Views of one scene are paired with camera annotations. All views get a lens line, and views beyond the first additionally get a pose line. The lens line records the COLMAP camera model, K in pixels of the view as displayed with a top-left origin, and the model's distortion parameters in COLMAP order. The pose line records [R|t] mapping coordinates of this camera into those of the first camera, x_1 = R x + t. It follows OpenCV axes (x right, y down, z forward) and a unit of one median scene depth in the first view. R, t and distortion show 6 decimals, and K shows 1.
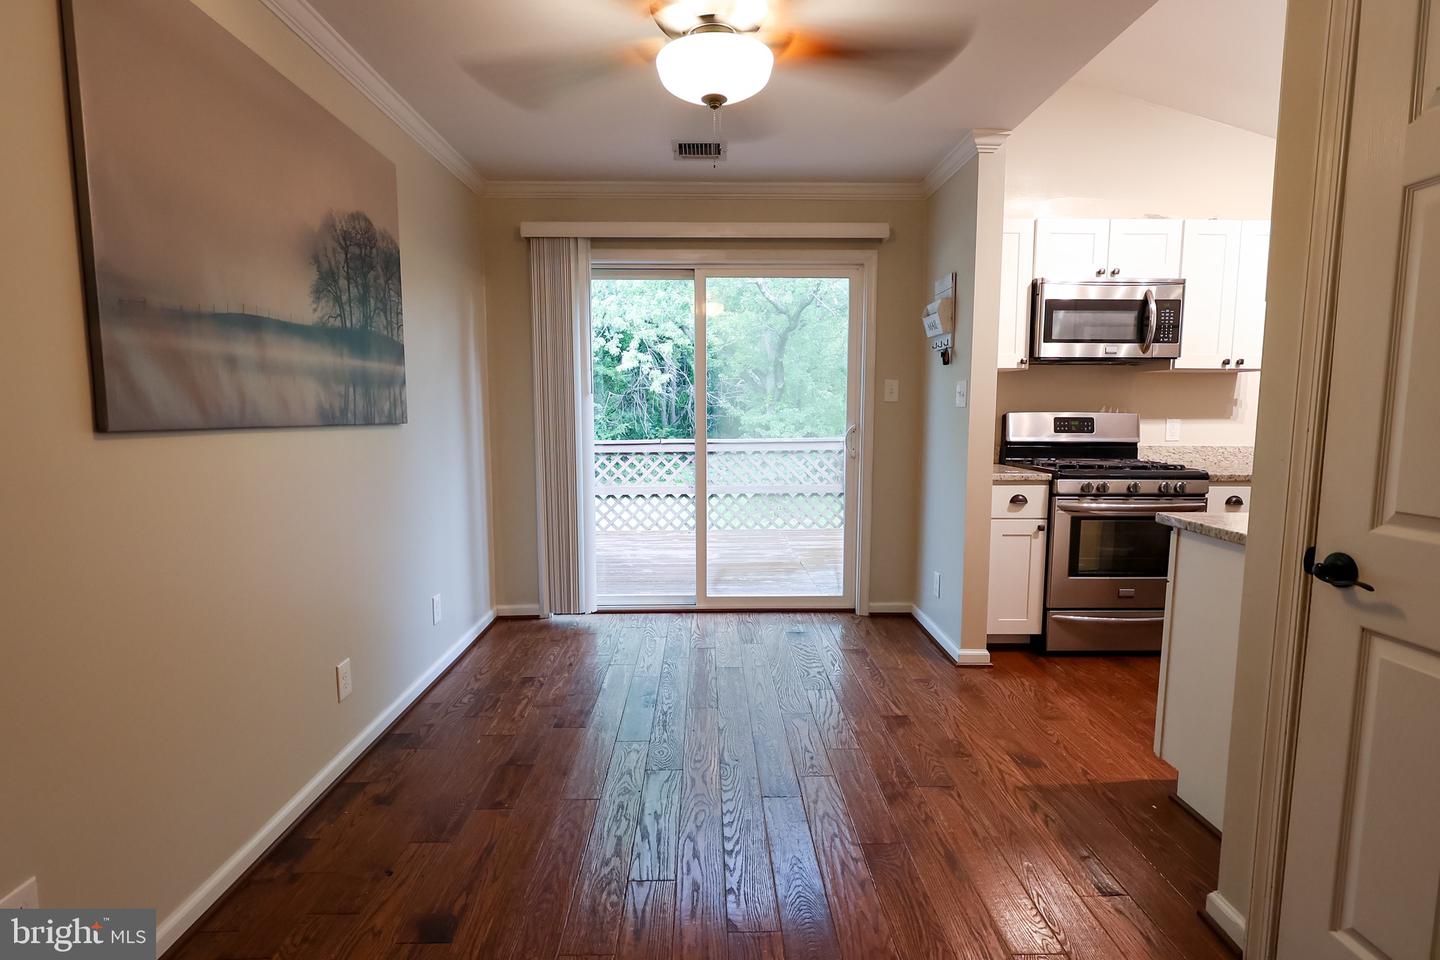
lens RADIAL K [[697.4, 0, 720.0], [0, 697.4, 480.0], [0, 0, 1]] dist [-0.001509, 0.001286]
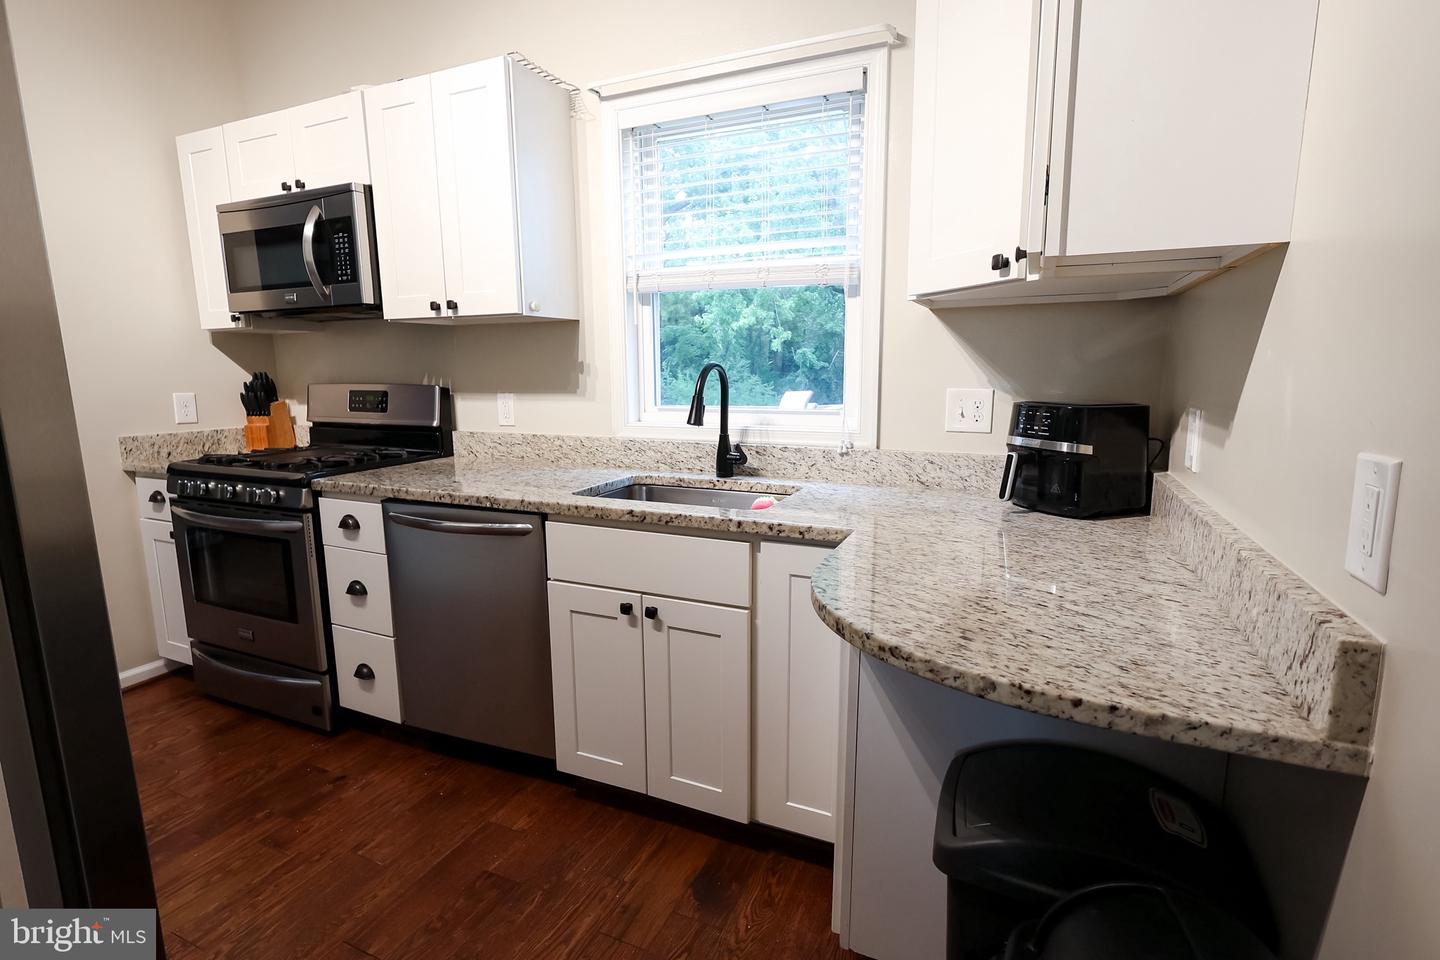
lens RADIAL K [[698.0, 0, 720.0], [0, 698.0, 480.0], [0, 0, 1]] dist [-0.002101, 0.000692]
pose [[0.900085, 0.060020, -0.431560, 1.277946], [-0.034892, 0.997215, 0.065916, -0.062539], [0.434314, -0.044272, 0.899673, 0.540020]]
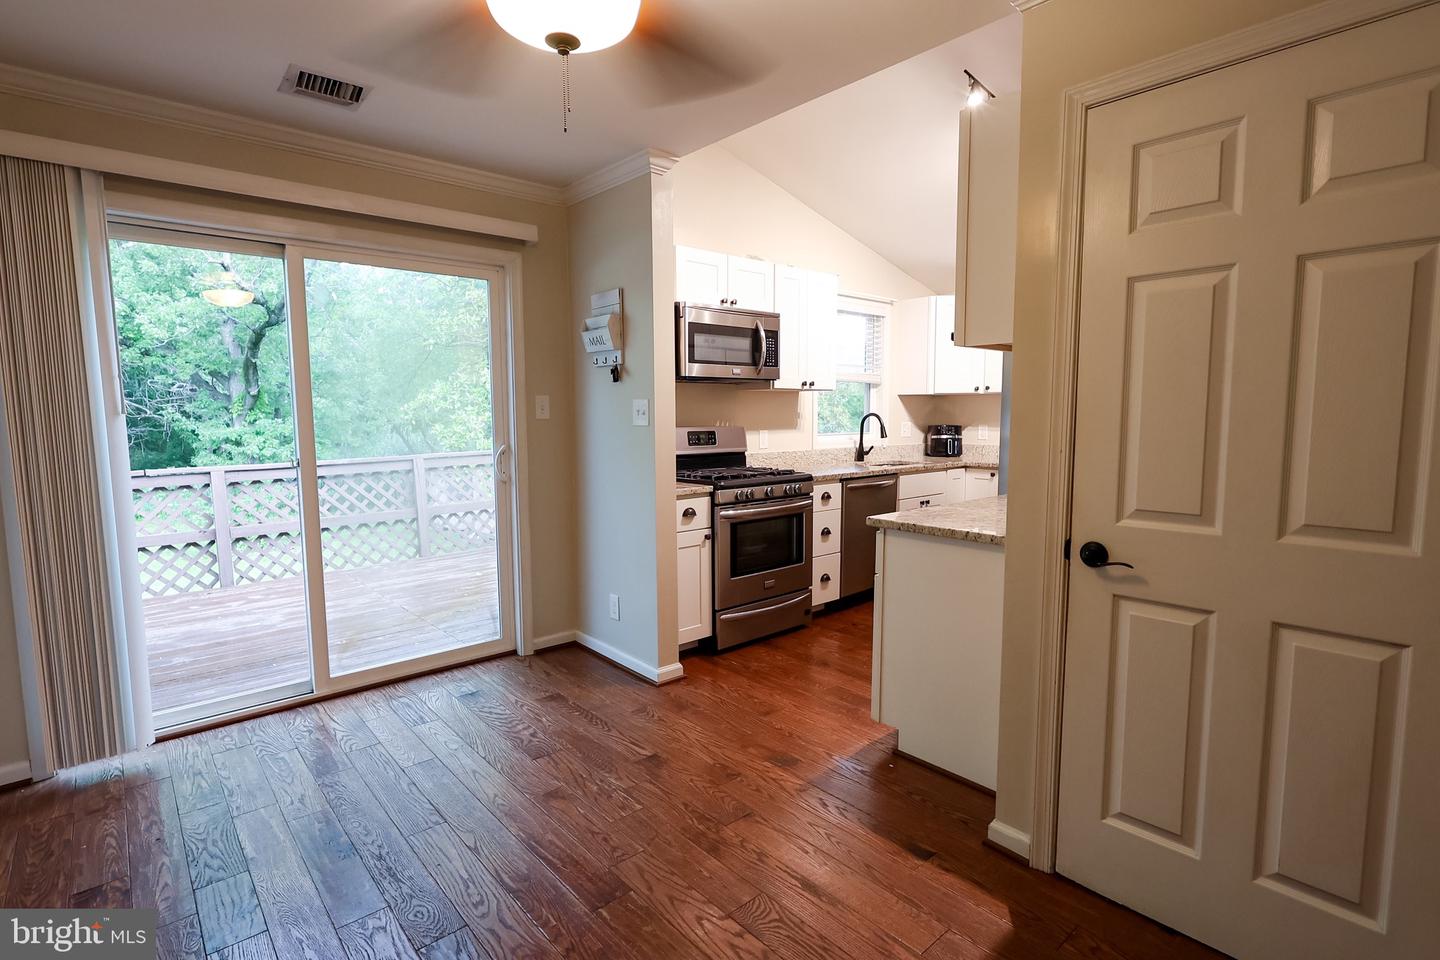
lens RADIAL K [[698.0, 0, 720.0], [0, 698.0, 480.0], [0, 0, 1]] dist [-0.002101, 0.000692]
pose [[0.763972, -0.070541, 0.641382, -0.194493], [0.076150, 0.996917, 0.018939, -0.035136], [-0.640740, 0.034372, 0.766988, 0.158156]]
